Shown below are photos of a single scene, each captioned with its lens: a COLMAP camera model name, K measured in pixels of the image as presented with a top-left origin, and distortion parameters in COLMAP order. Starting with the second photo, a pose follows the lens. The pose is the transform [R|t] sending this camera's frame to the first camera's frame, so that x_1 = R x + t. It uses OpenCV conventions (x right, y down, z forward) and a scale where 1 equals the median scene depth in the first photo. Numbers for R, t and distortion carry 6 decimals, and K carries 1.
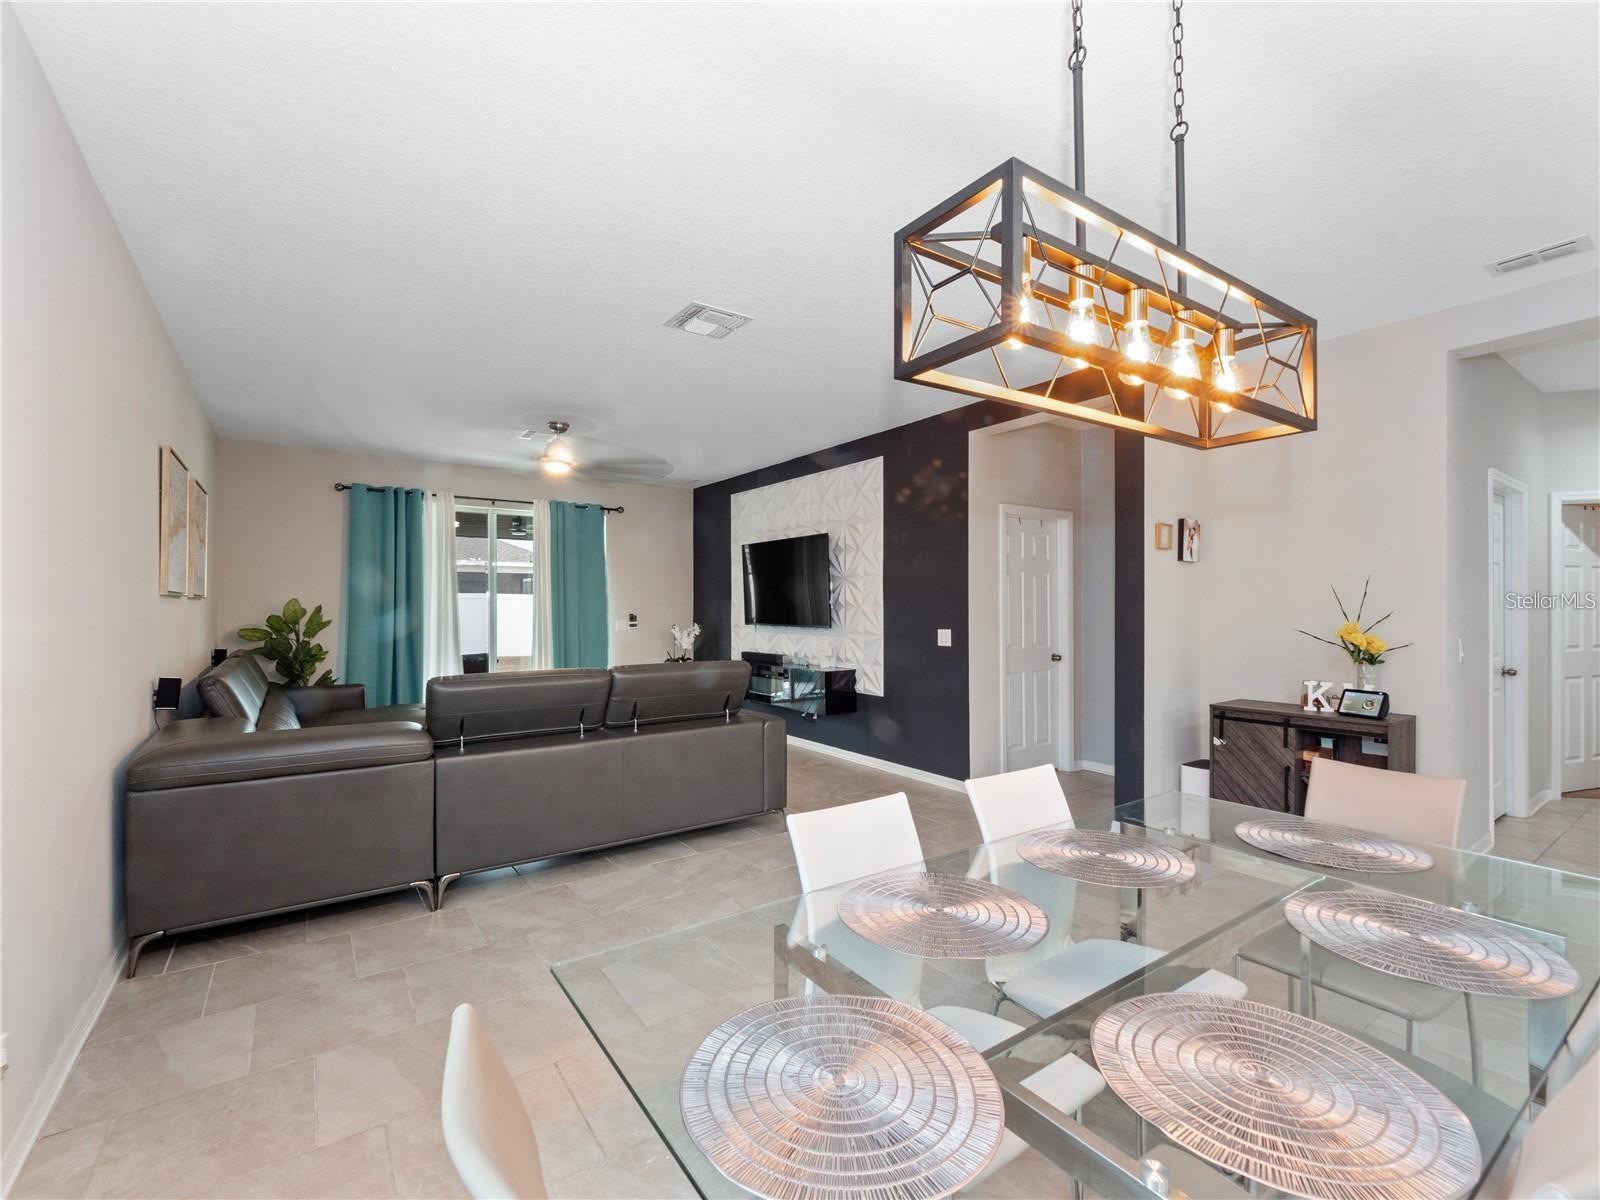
lens RADIAL K [[698.3, 0, 785.1], [0, 698.3, 610.6], [0, 0, 1]] dist [0.002228, -0.000226]
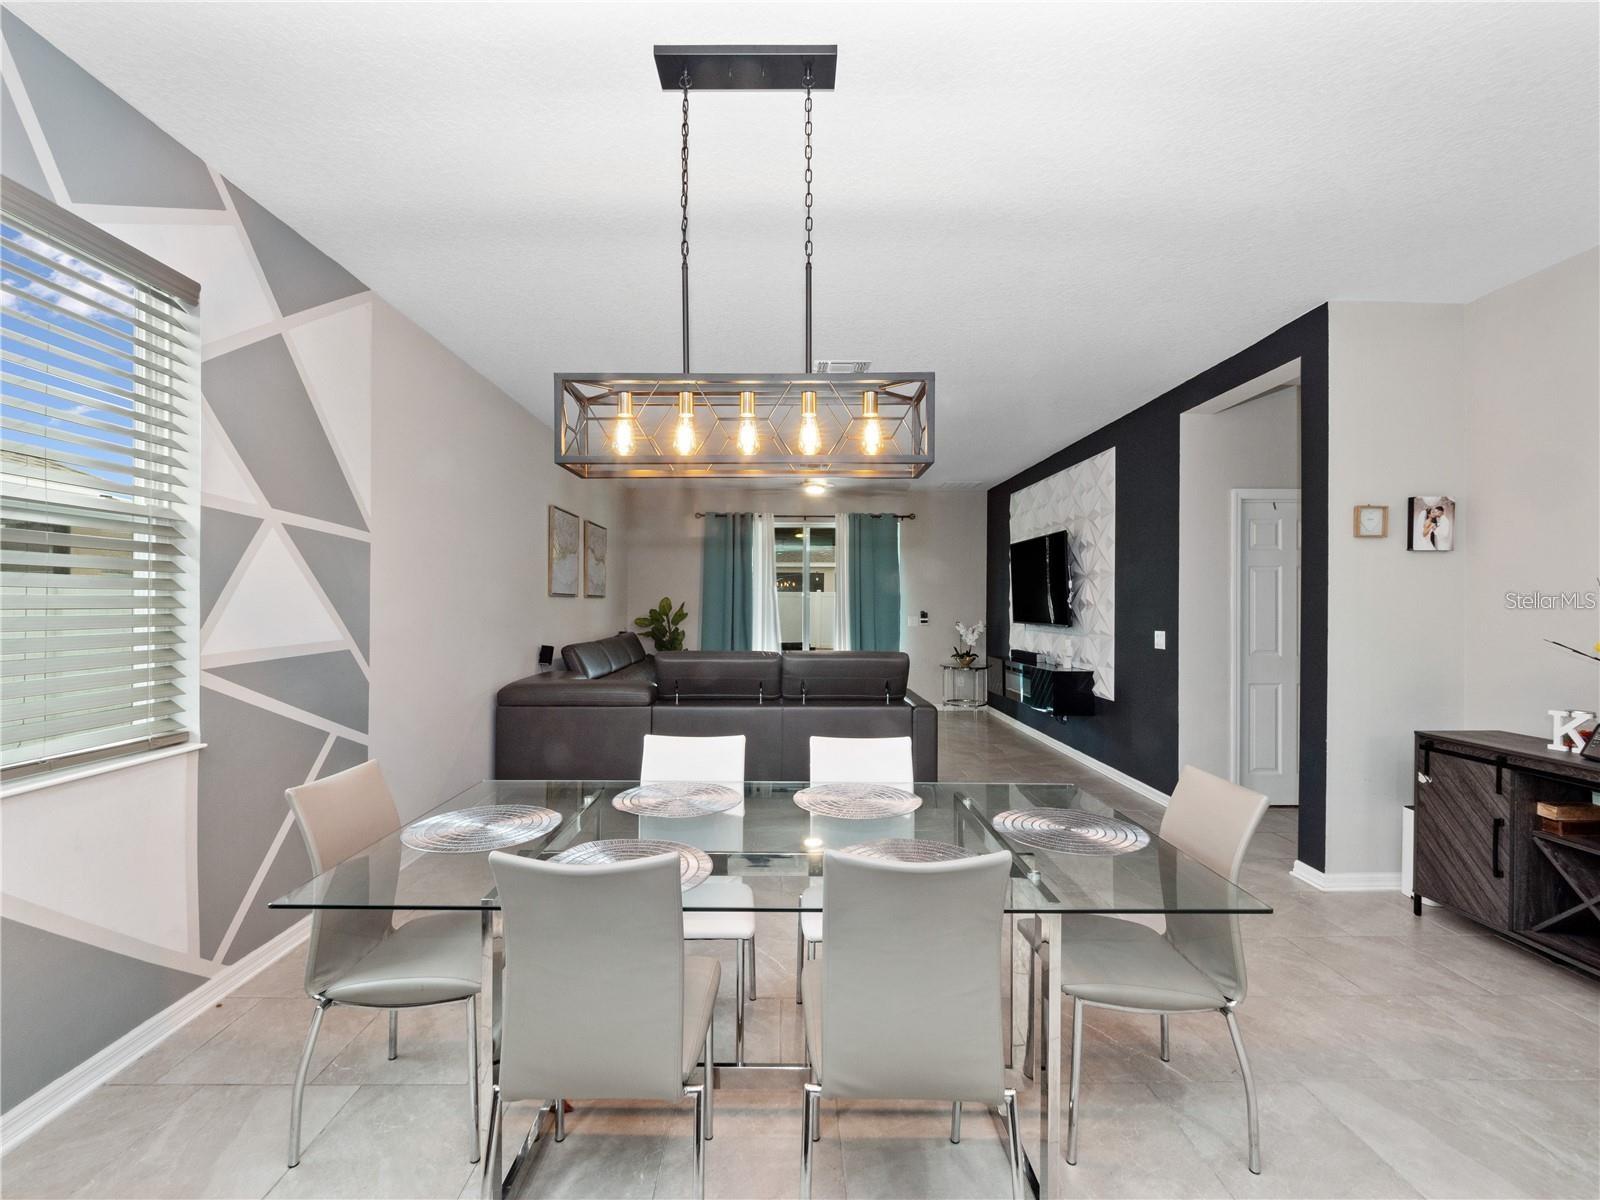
lens RADIAL K [[705.2, 0, 783.9], [0, 705.2, 608.4], [0, 0, 1]] dist [-0.003665, -0.000900]
pose [[0.827294, 0.008674, -0.561702, 0.293871], [-0.008770, 0.999958, 0.002524, -0.000562], [0.561701, 0.002838, 0.827336, -0.040958]]
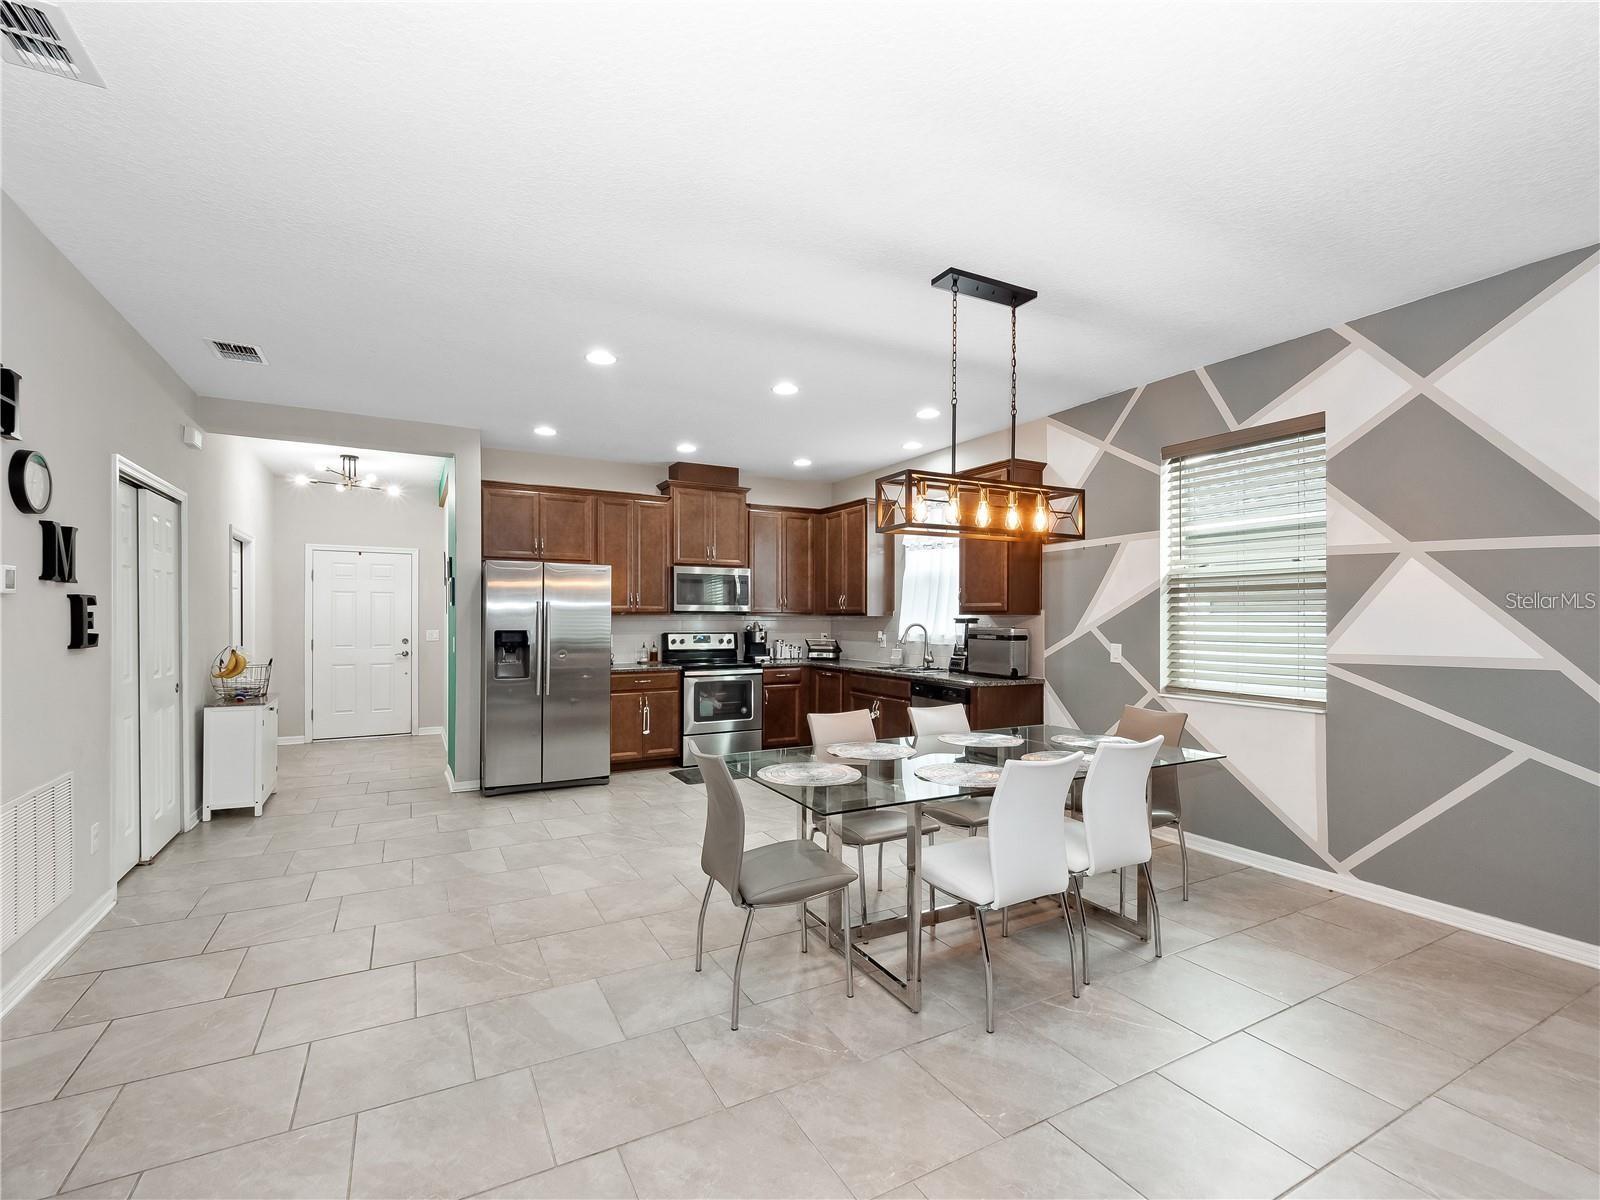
lens RADIAL K [[698.3, 0, 785.1], [0, 698.3, 610.6], [0, 0, 1]] dist [0.002228, -0.000226]
pose [[-0.993967, 0.001618, 0.109664, 0.199269], [0.001121, 0.999989, -0.004592, -0.004629], [-0.109670, -0.004442, -0.993958, 0.729698]]
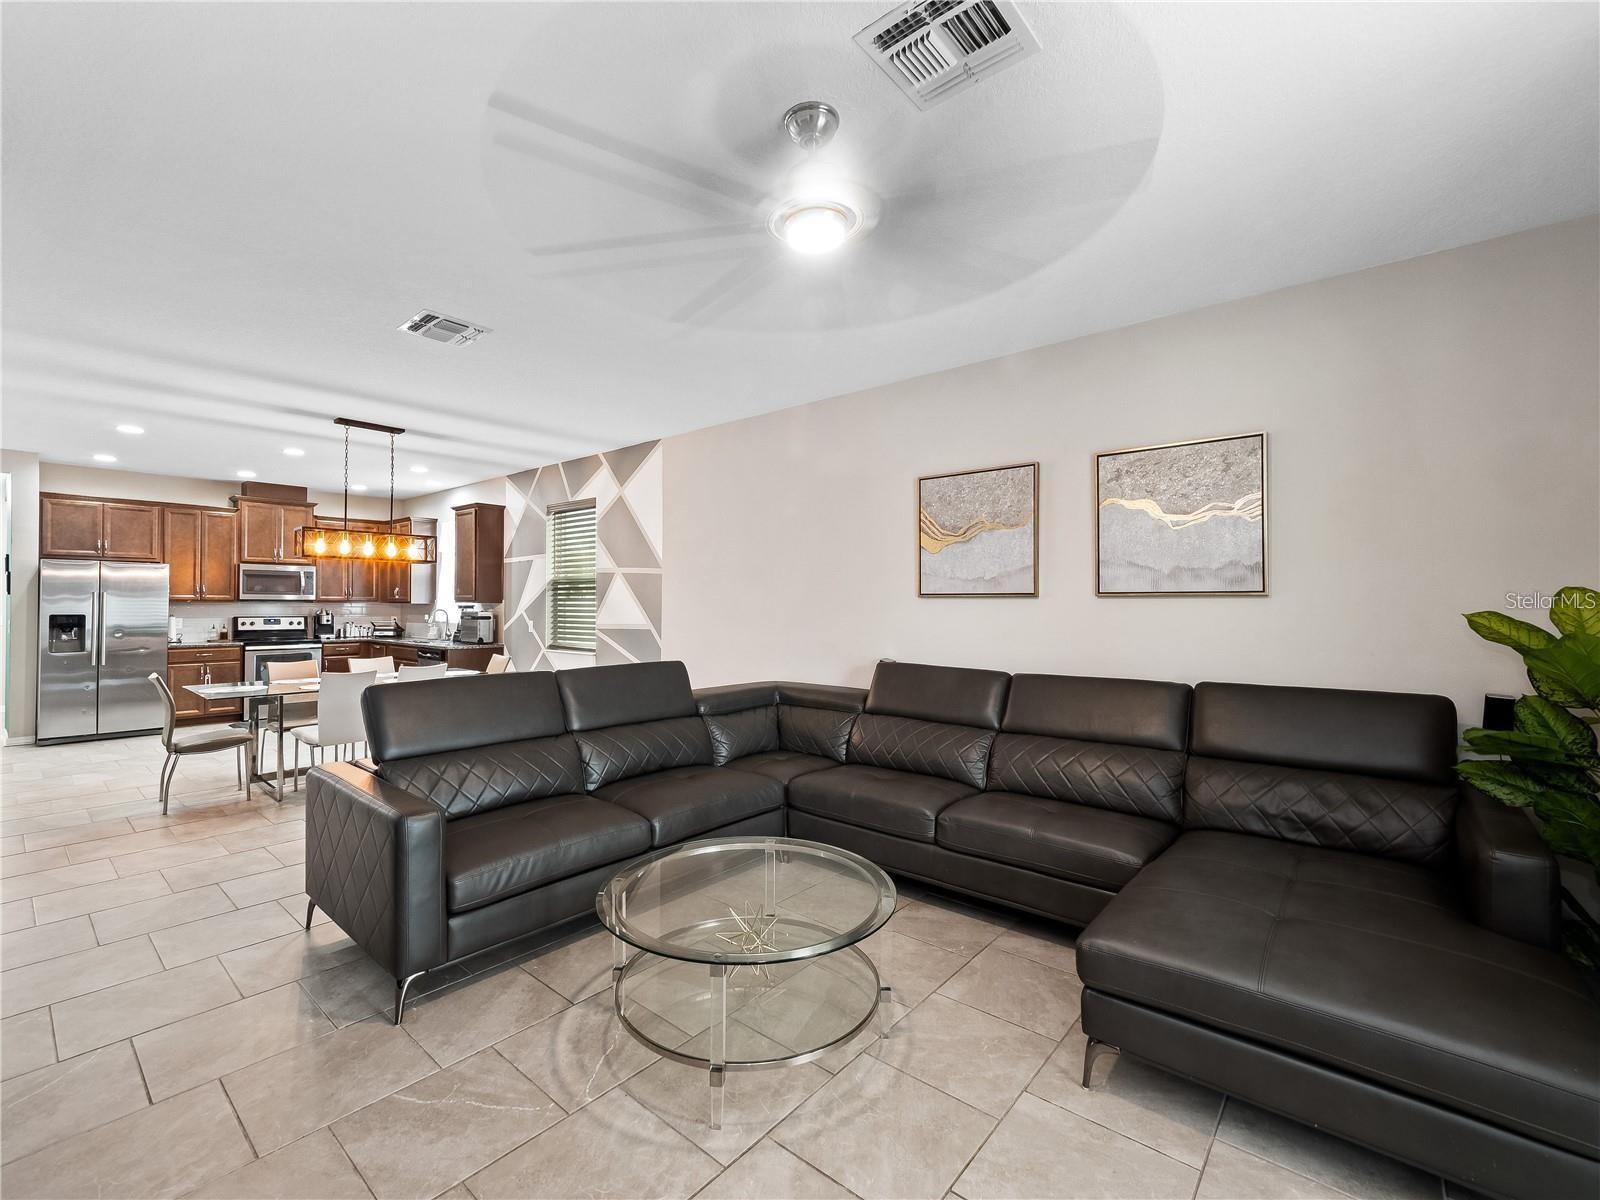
lens RADIAL K [[696.5, 0, 777.4], [0, 696.5, 596.0], [0, 0, 1]] dist [-0.005212, -0.000962]
pose [[-0.969828, -0.003221, -0.243768, -0.198606], [-0.001807, 0.999980, -0.006024, -0.009432], [0.243783, -0.005402, -0.969815, 1.248617]]
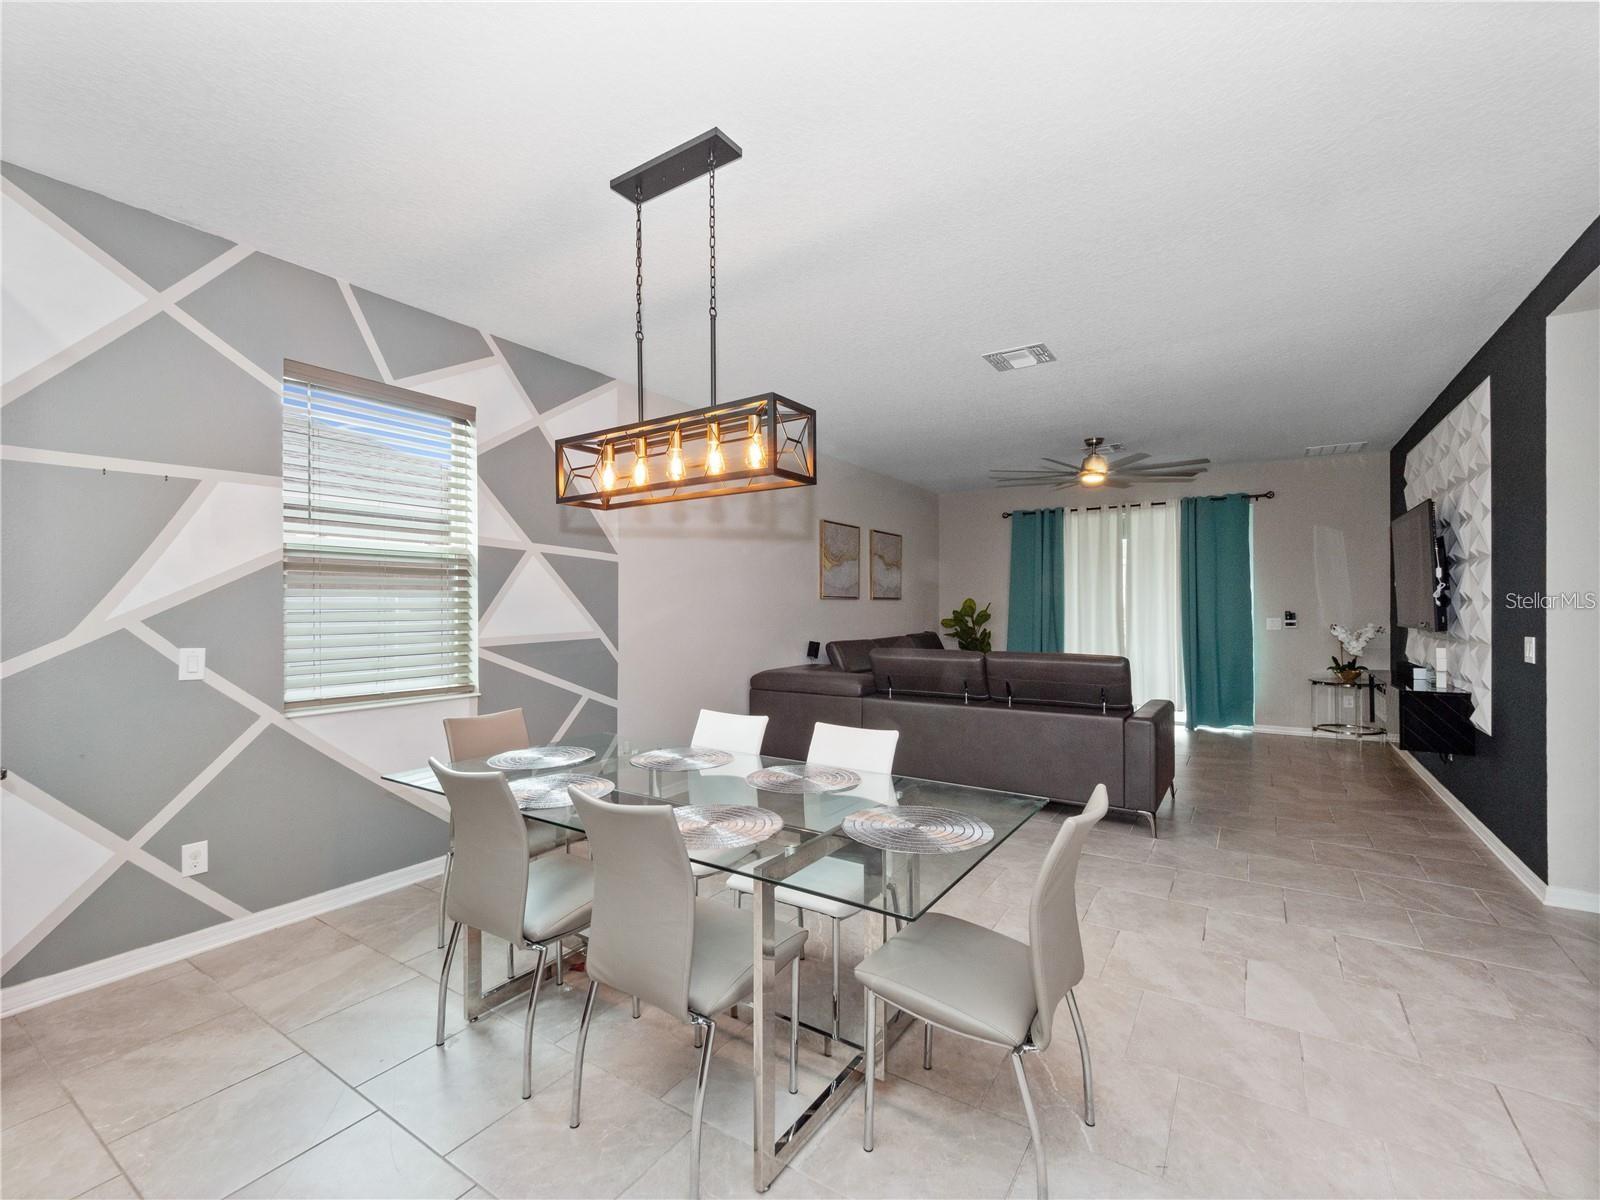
lens RADIAL K [[699.2, 0, 793.3], [0, 699.2, 609.7], [0, 0, 1]] dist [-0.005858, -0.000226]
pose [[0.372350, 0.004420, -0.928082, 0.488532], [-0.001839, 0.999990, 0.004024, 0.000942], [0.928091, 0.000208, 0.372354, 0.127937]]
